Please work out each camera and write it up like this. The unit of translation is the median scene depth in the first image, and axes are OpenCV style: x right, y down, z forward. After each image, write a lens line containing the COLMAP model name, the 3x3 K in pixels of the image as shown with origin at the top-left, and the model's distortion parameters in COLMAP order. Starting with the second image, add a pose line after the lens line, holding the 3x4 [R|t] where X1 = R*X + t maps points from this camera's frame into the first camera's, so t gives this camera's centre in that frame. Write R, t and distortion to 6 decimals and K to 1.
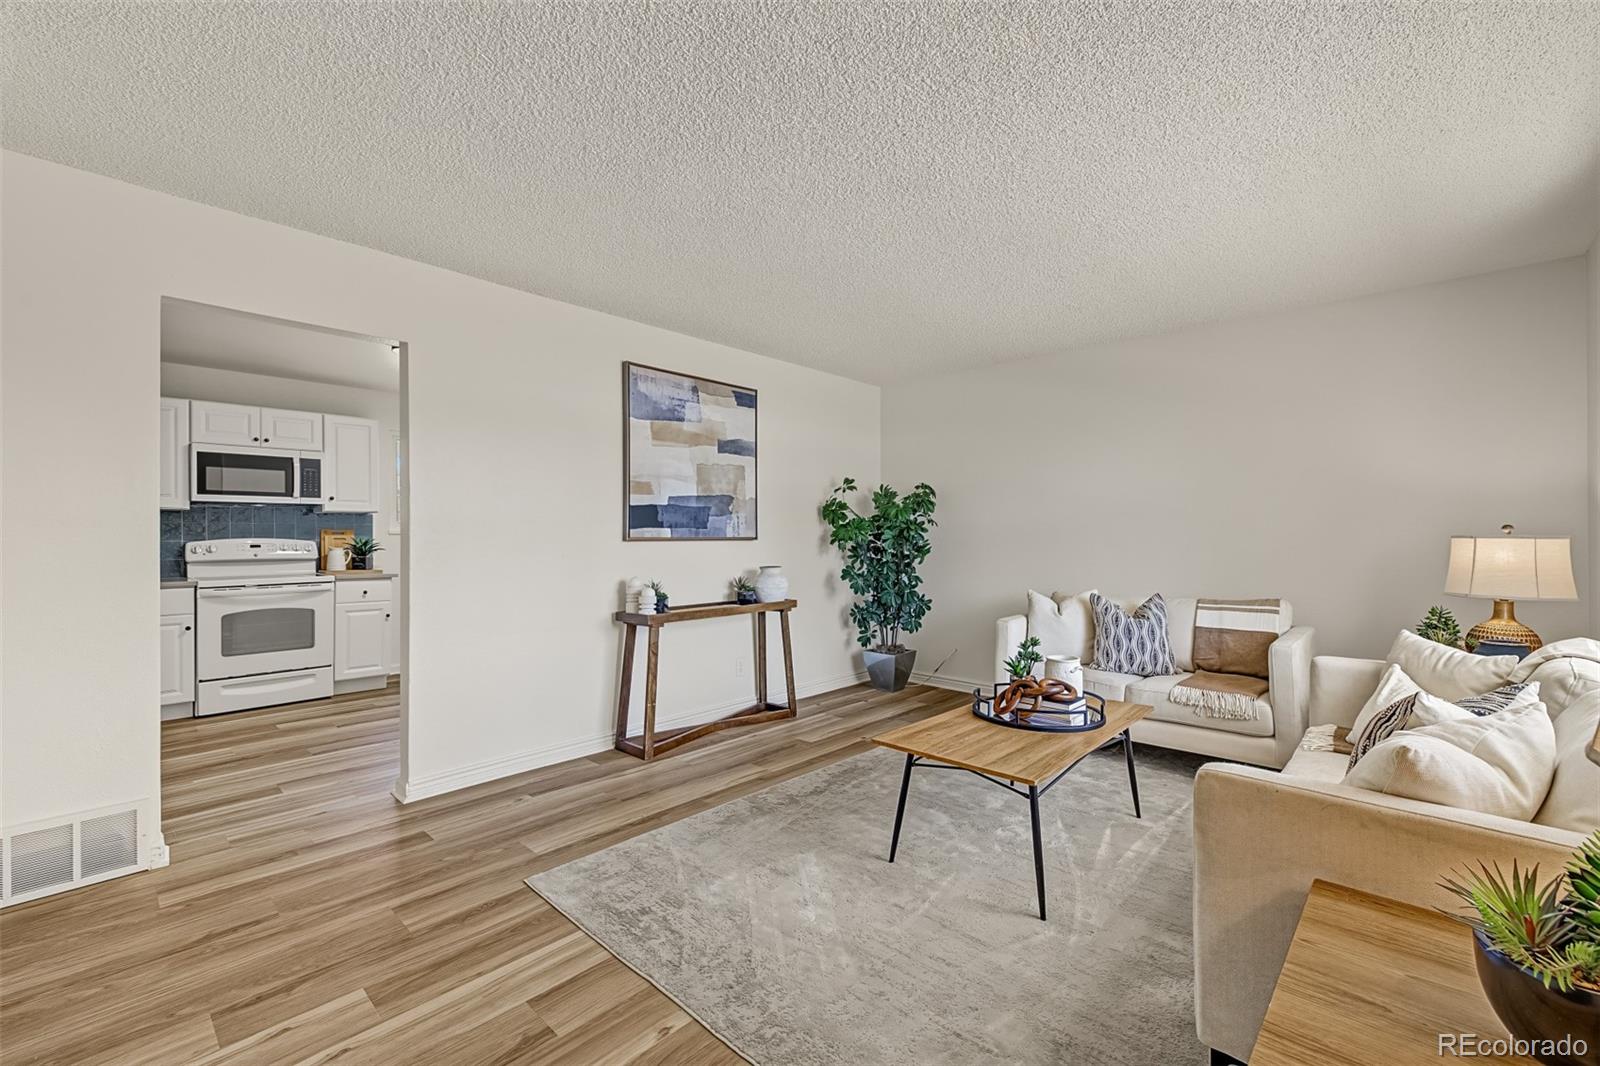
lens RADIAL K [[686.2, 0, 806.6], [0, 686.2, 534.6], [0, 0, 1]] dist [0.008374, -0.002039]
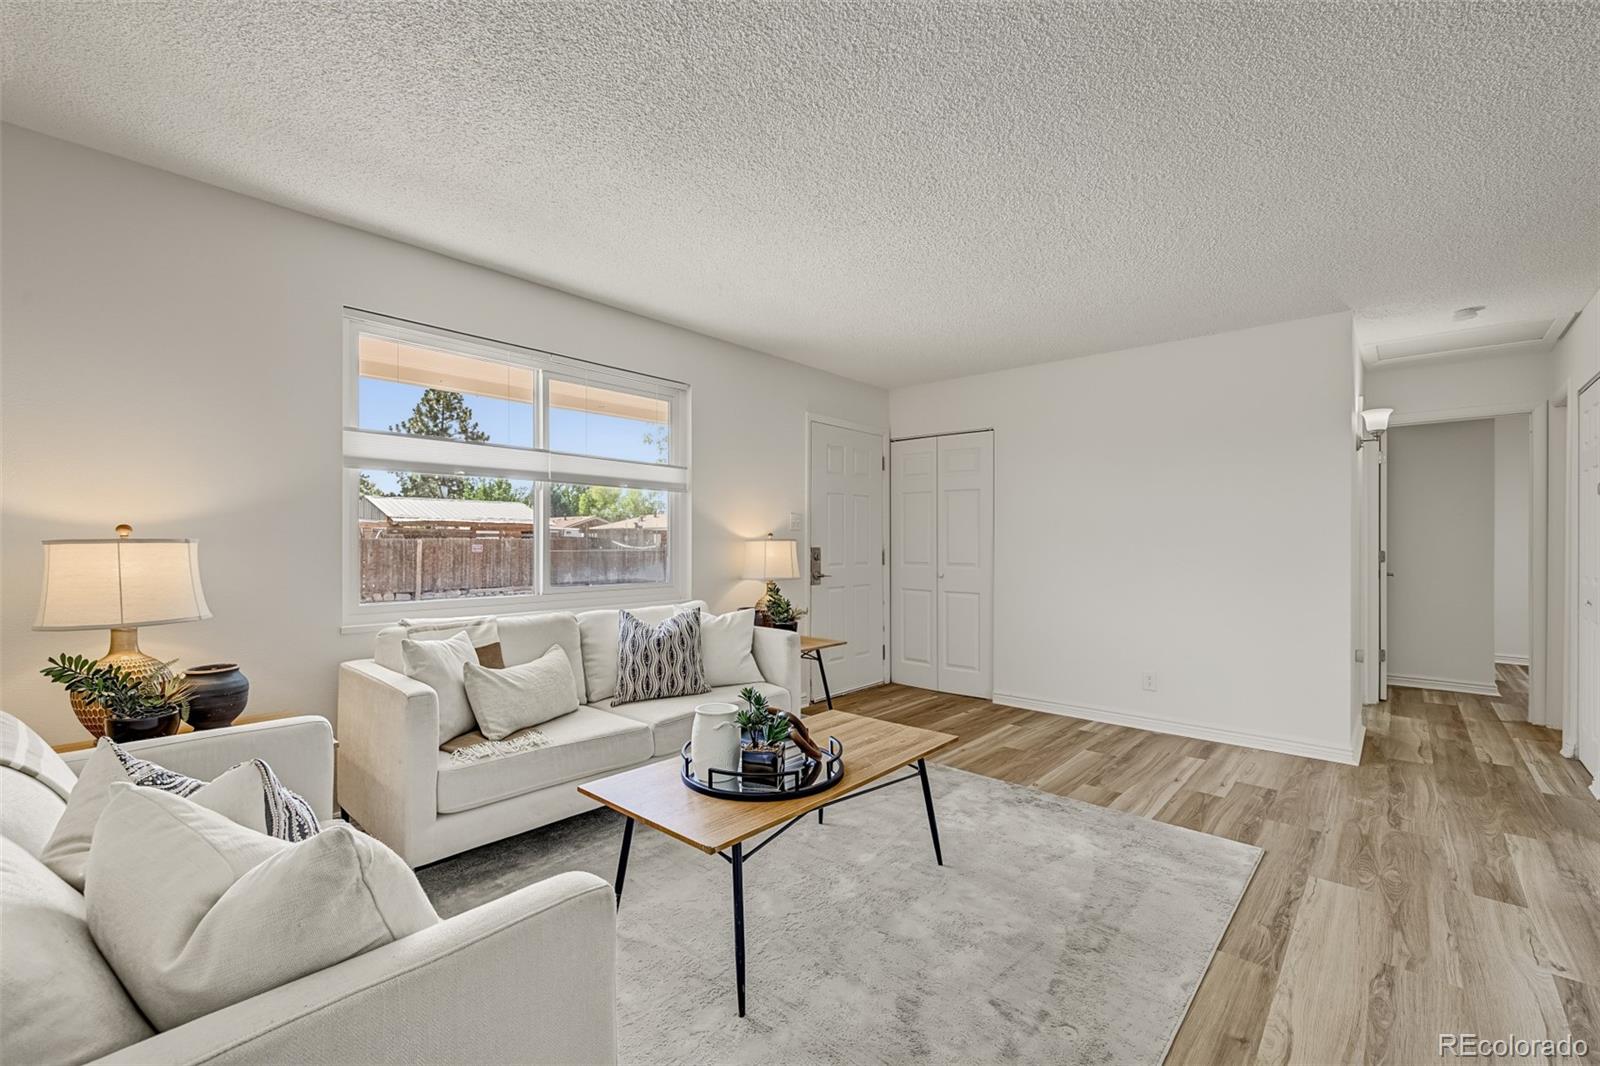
lens RADIAL K [[686.2, 0, 796.5], [0, 686.2, 539.7], [0, 0, 1]] dist [0.008374, -0.002039]
pose [[-0.999996, -0.002589, 0.001089, 0.330078], [-0.002604, 0.999895, -0.014233, 0.012223], [-0.001053, -0.014236, -0.999898, 1.987177]]
